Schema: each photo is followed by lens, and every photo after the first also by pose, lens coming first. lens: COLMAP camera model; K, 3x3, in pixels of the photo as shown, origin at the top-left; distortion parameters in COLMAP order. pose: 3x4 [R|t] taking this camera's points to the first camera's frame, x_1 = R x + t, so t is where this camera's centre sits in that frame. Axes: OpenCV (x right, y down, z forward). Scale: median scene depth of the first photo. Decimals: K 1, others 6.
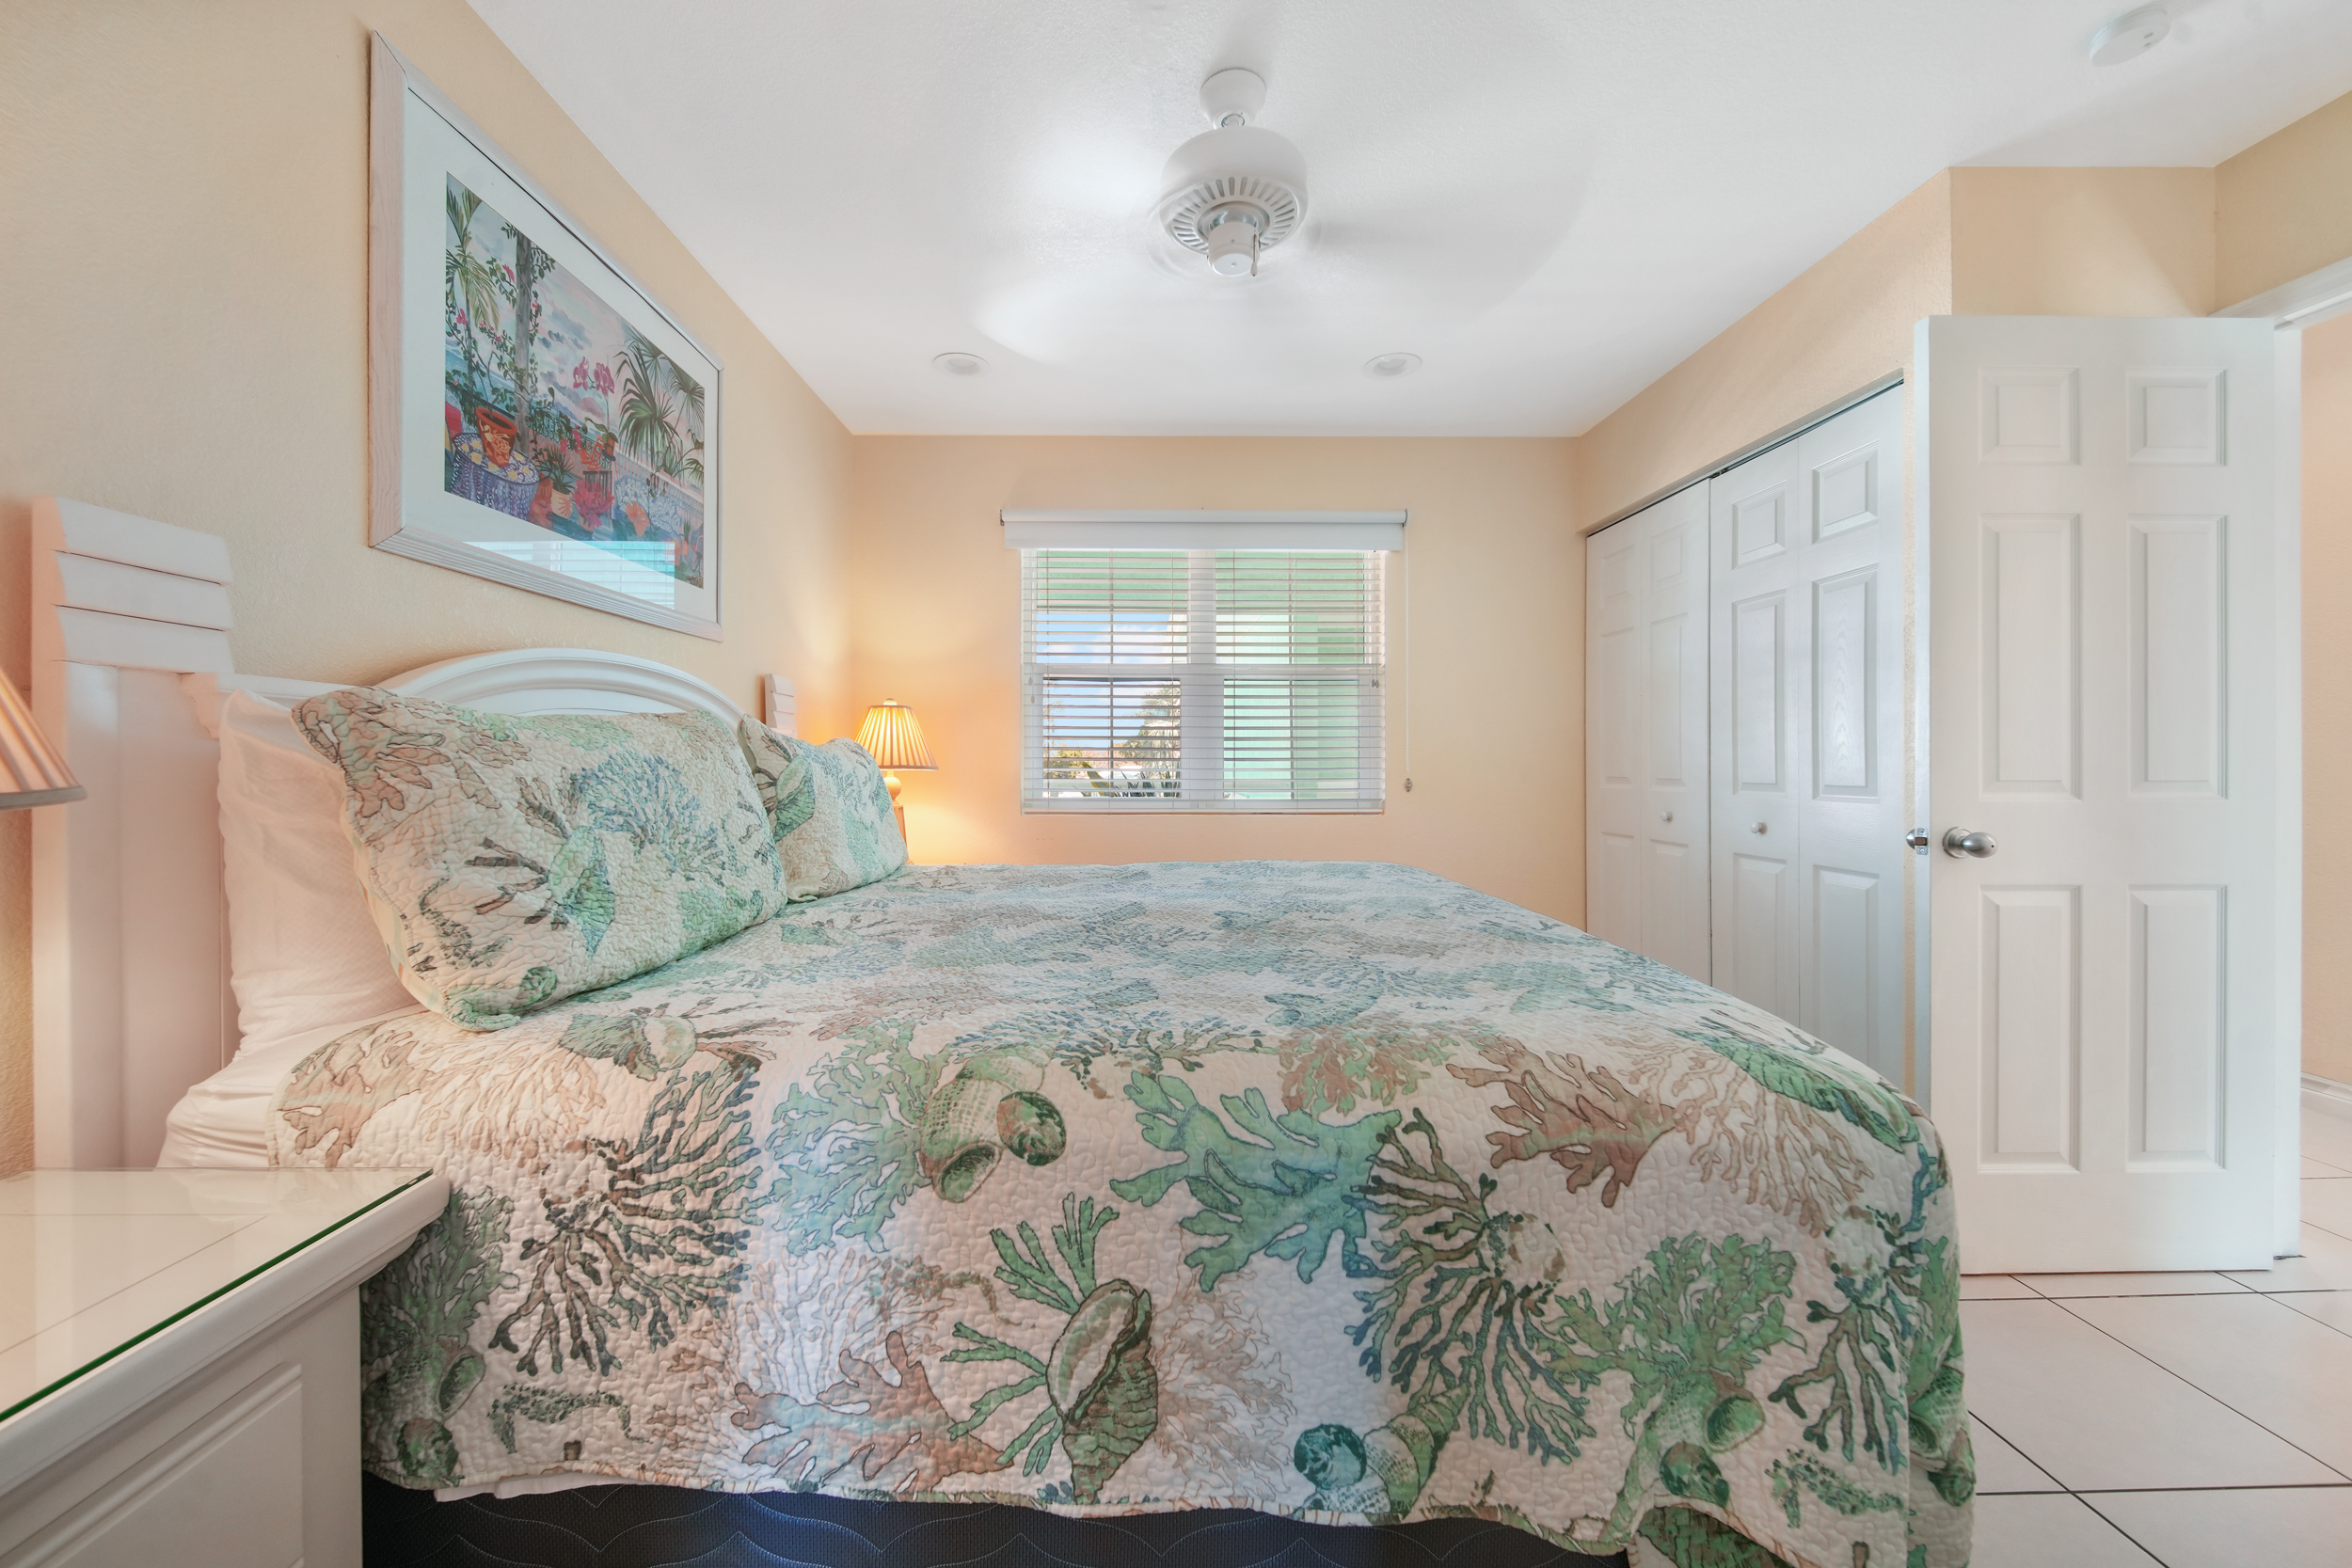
lens RADIAL K [[834.1, 0, 1170.7], [0, 834.1, 756.0], [0, 0, 1]] dist [0.000499, 0.000048]
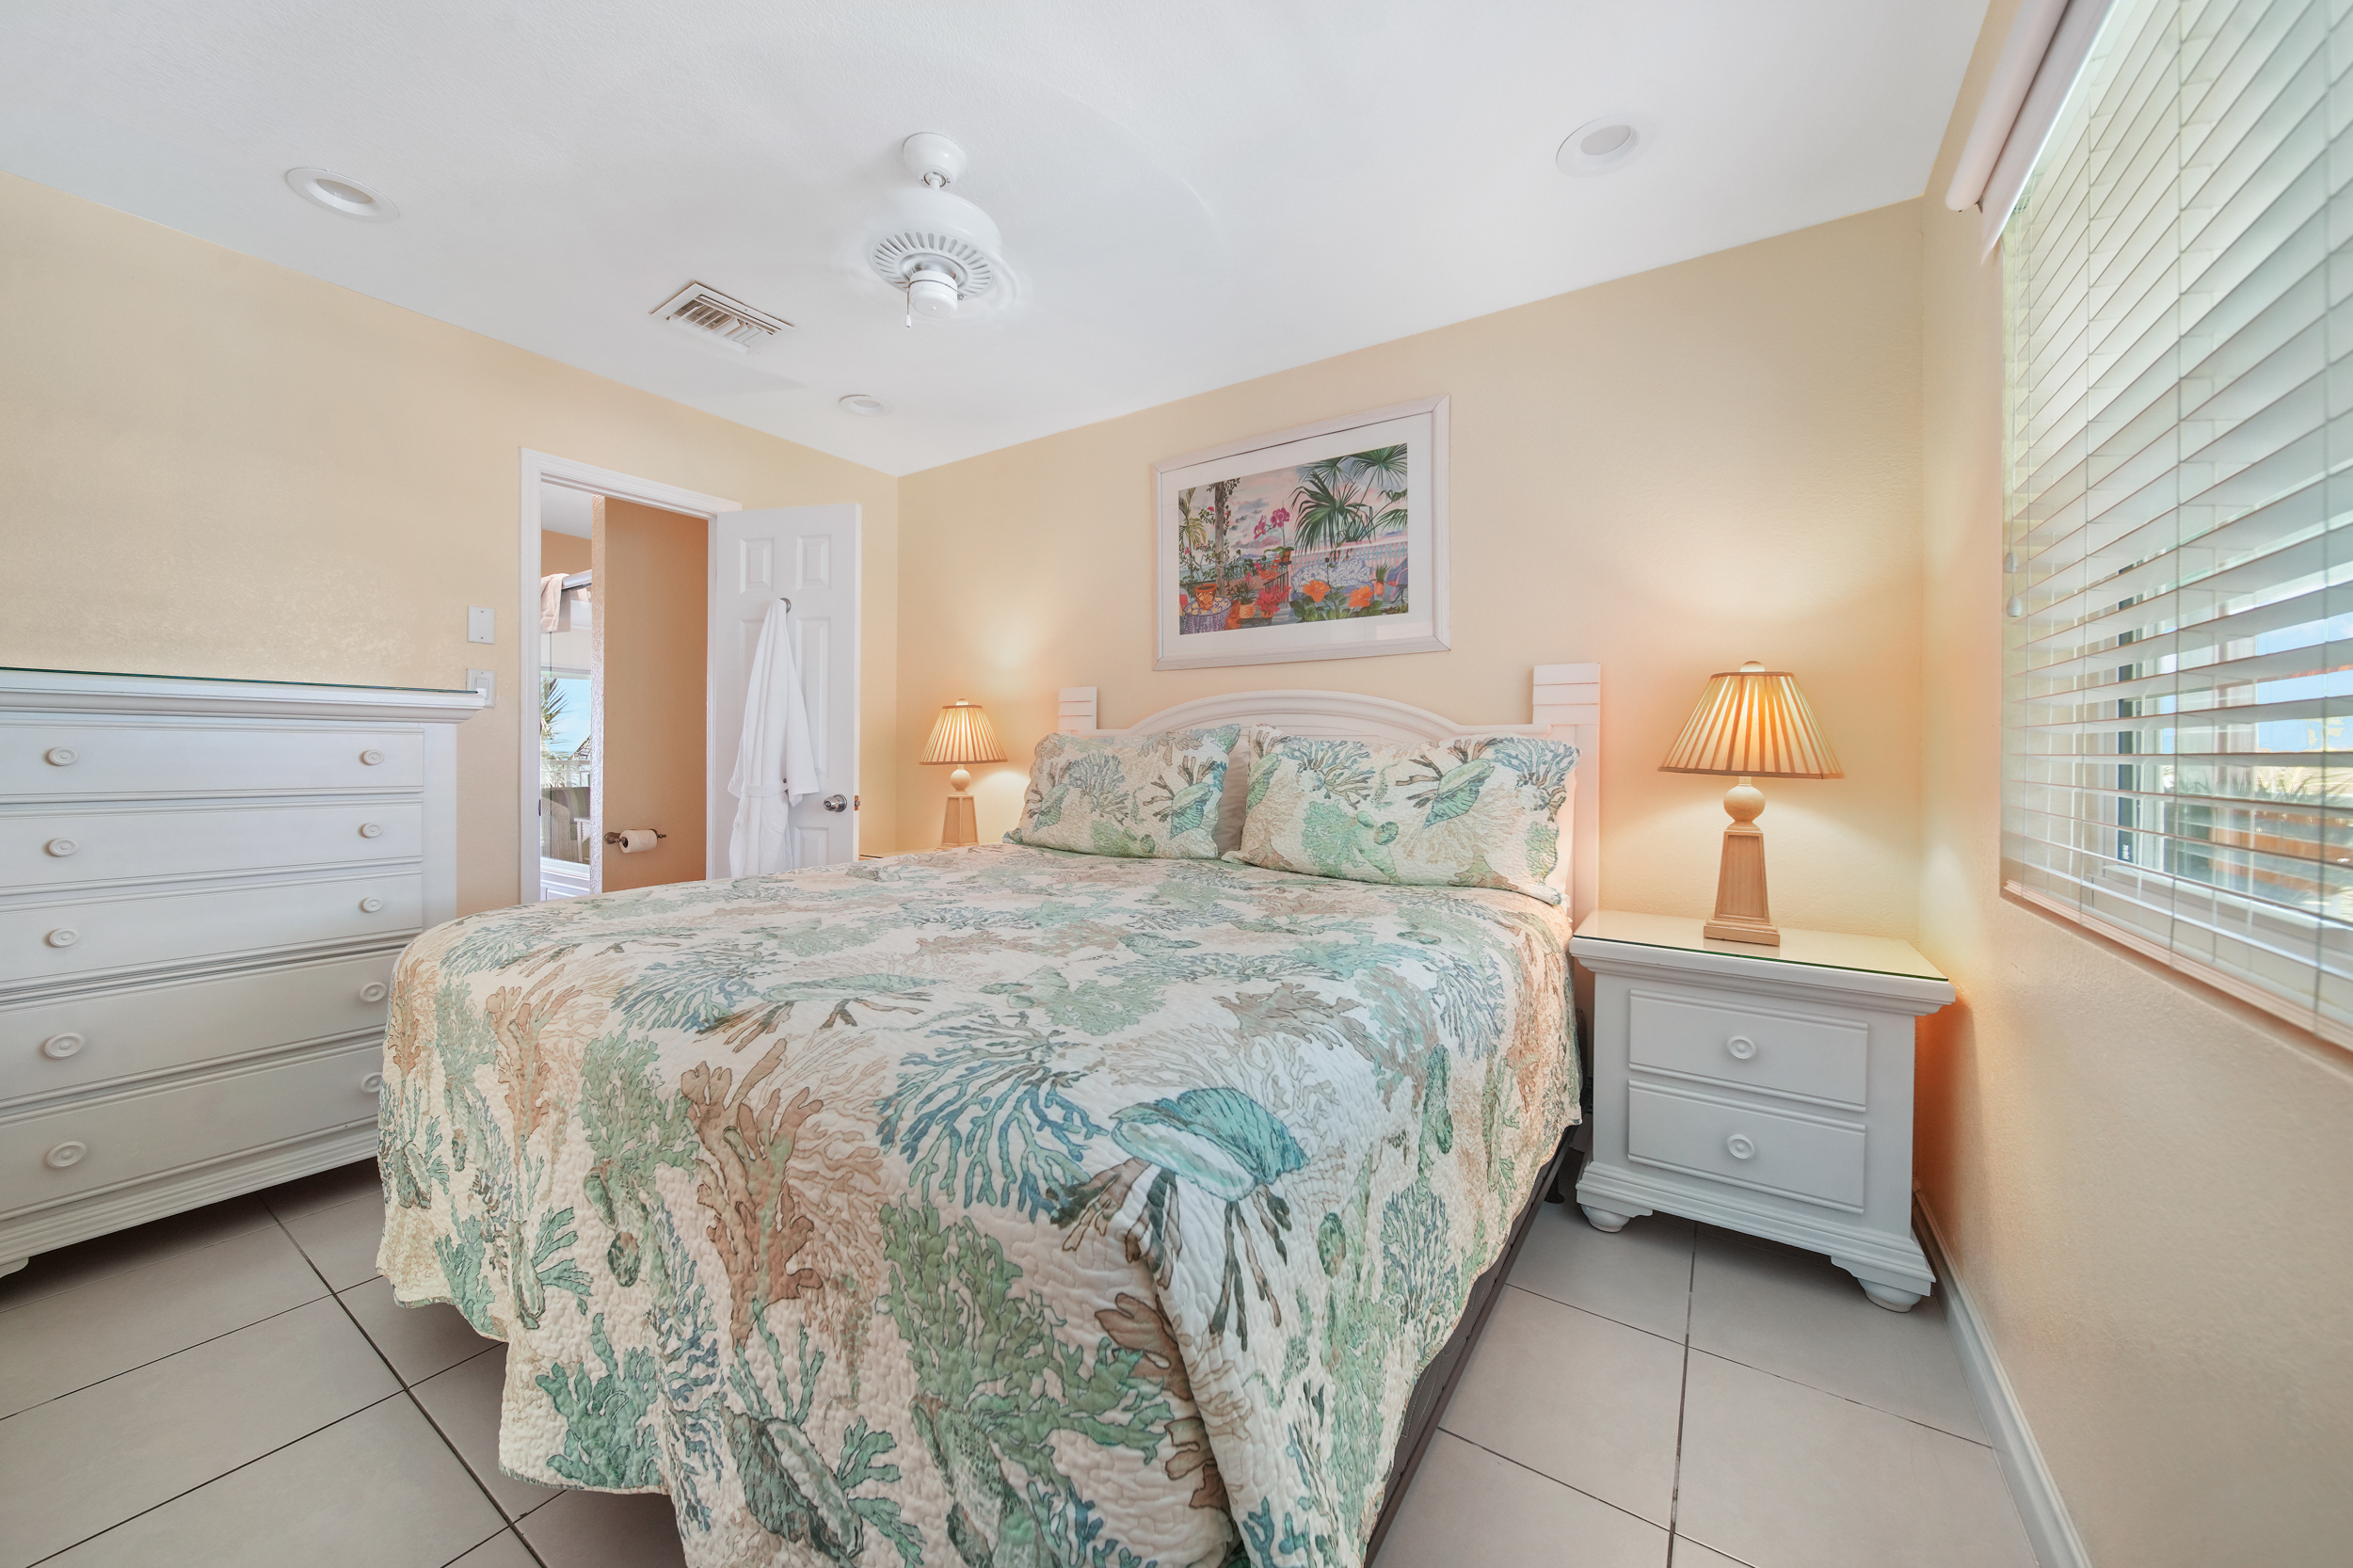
lens RADIAL K [[834.5, 0, 1171.2], [0, 834.5, 756.0], [0, 0, 1]] dist [0.000499, 0.000048]
pose [[-0.575499, 0.003170, -0.817796, 0.905110], [-0.000991, 0.999989, 0.004573, -0.005658], [0.817802, 0.003442, -0.575490, 2.133488]]
